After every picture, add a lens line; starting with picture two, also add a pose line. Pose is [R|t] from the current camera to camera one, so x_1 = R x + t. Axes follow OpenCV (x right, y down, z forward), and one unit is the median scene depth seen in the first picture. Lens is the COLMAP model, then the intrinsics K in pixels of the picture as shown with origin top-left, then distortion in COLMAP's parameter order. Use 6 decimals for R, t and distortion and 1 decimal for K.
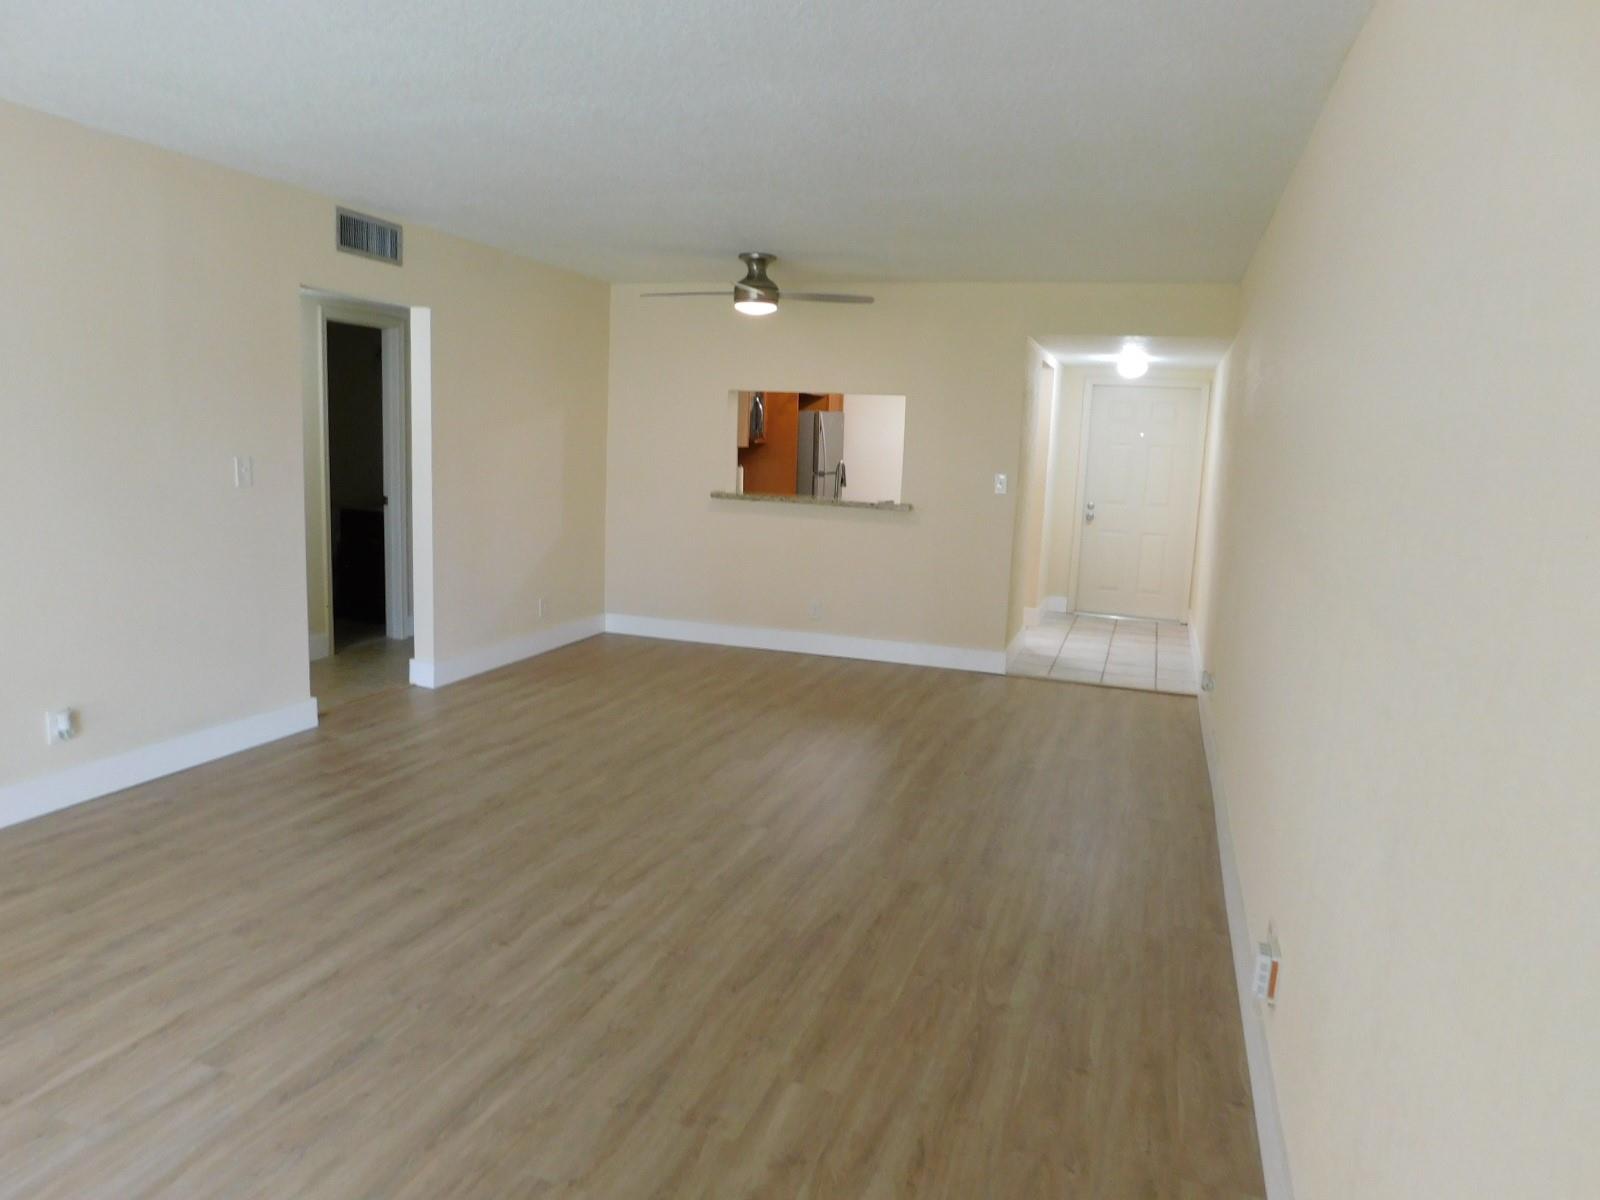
lens RADIAL K [[1053.1, 0, 798.1], [0, 1053.1, 598.3], [0, 0, 1]] dist [-0.072402, 0.057173]
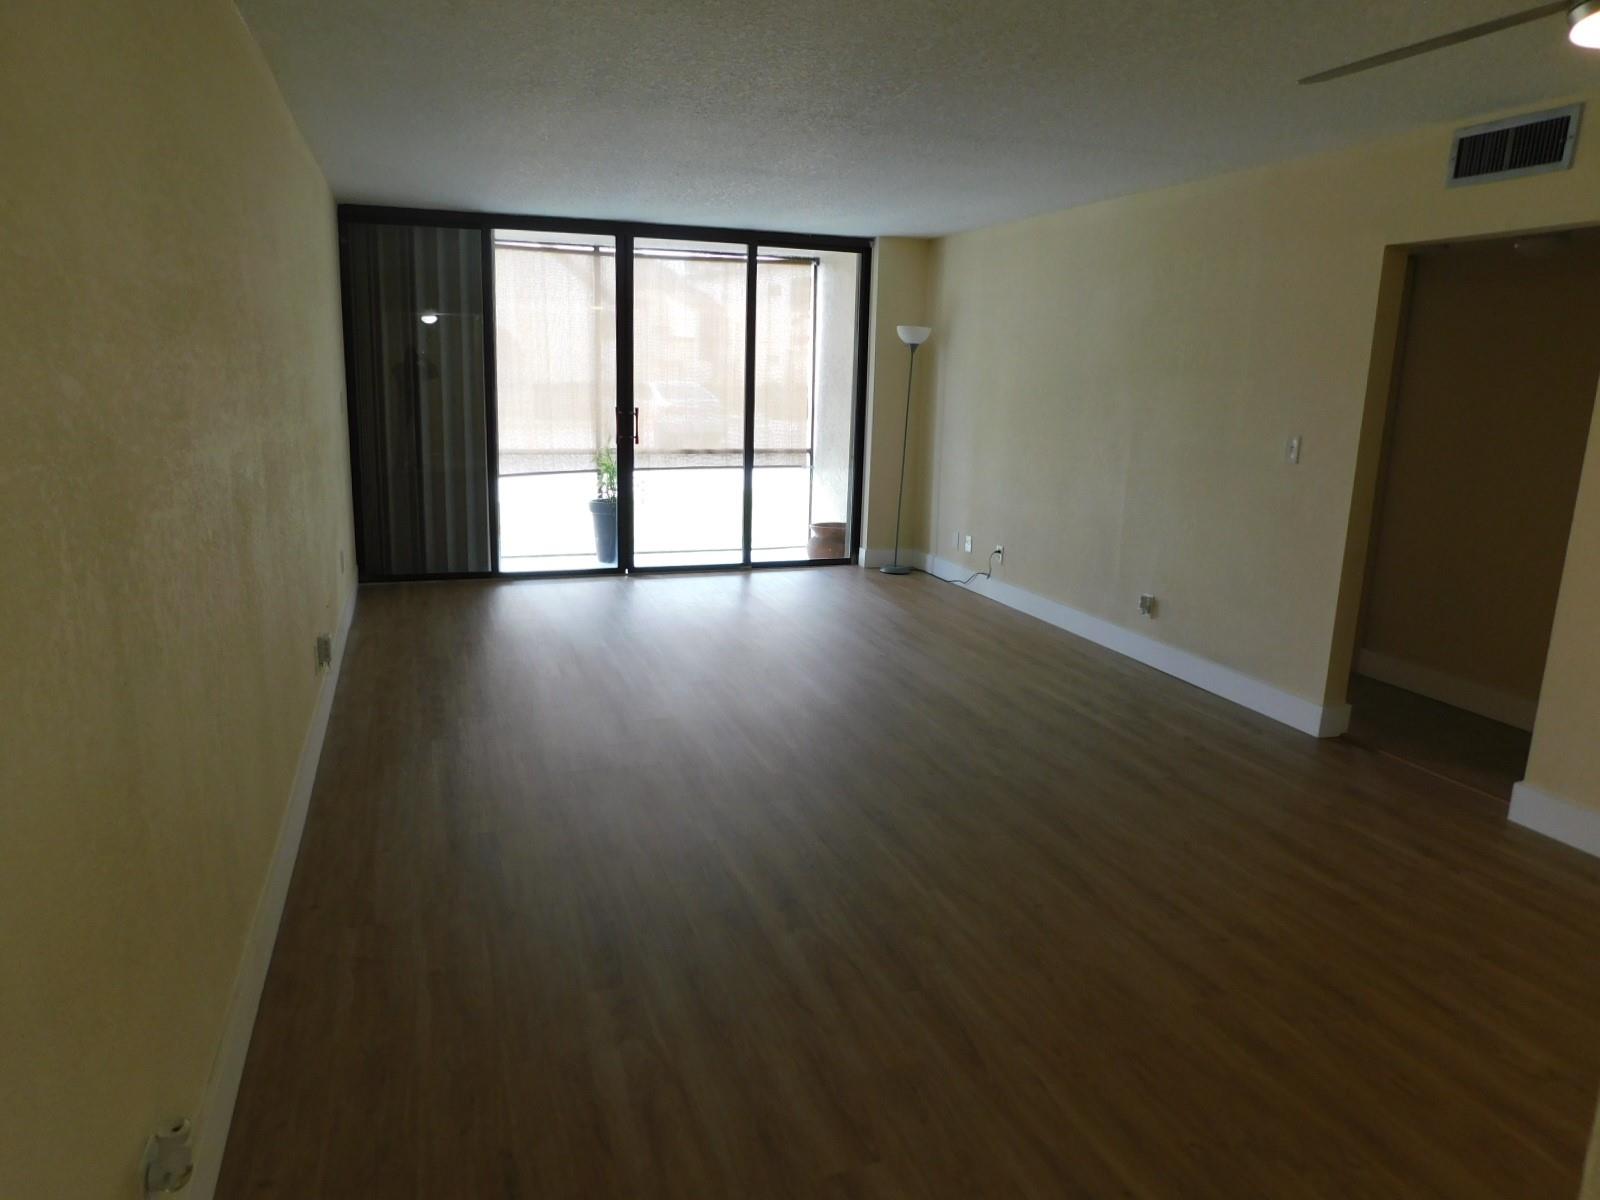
lens RADIAL K [[1053.1, 0, 798.1], [0, 1053.1, 598.3], [0, 0, 1]] dist [-0.072402, 0.057173]
pose [[-0.777454, 0.071644, -0.624846, 0.516444], [-0.157626, 0.939588, 0.303856, -0.224800], [0.608867, 0.334726, -0.719193, 1.535011]]
